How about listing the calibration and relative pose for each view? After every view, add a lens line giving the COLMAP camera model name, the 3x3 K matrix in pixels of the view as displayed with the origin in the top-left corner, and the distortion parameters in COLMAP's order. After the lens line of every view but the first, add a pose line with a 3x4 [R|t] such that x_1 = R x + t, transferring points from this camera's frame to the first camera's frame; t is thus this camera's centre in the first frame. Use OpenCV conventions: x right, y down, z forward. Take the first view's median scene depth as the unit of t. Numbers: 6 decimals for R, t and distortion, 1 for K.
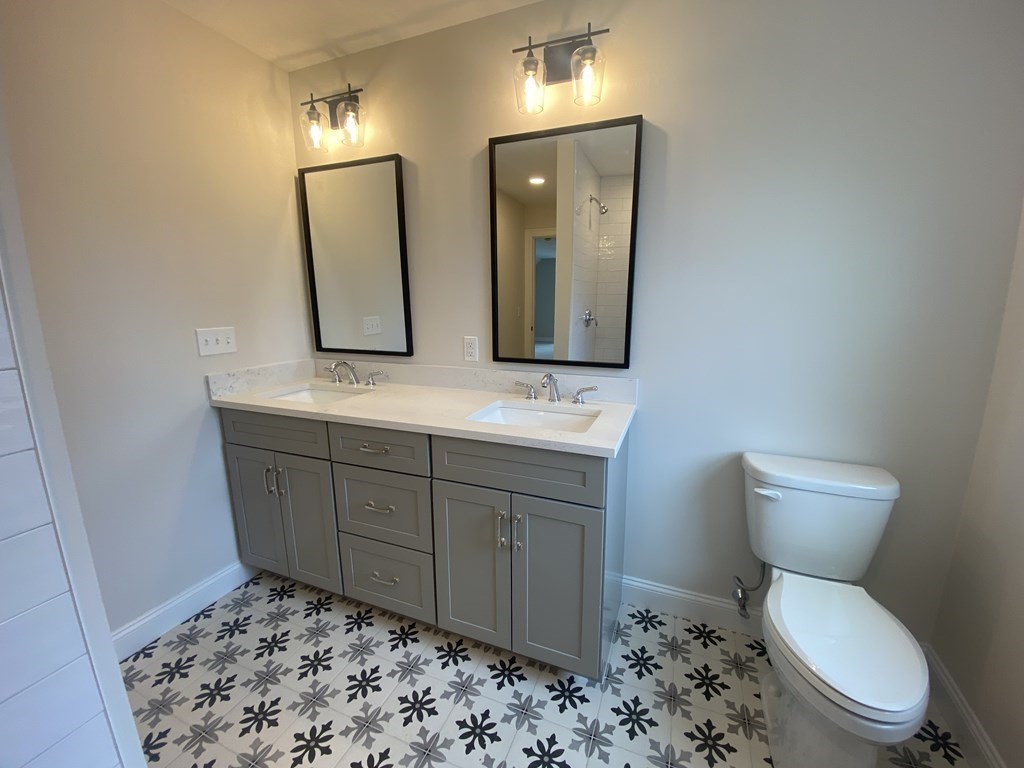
lens RADIAL K [[415.8, 0, 511.9], [0, 415.8, 380.5], [0, 0, 1]] dist [0.015555, -0.015579]
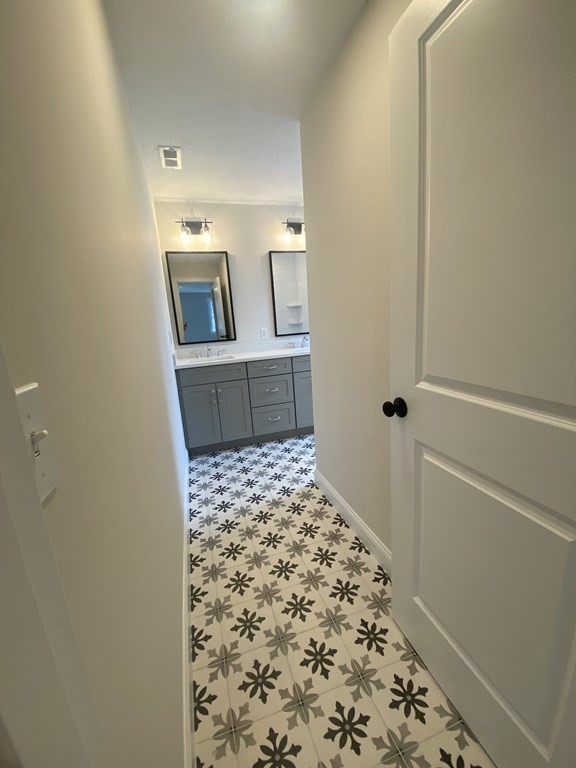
lens RADIAL K [[311.9, 0, 280.9], [0, 311.9, 383.4], [0, 0, 1]] dist [0.015555, -0.015579]
pose [[0.773514, -0.184355, 0.606374, -1.297898], [0.178237, 0.981422, 0.071014, 0.108843], [-0.608201, 0.053148, 0.792002, -0.539446]]
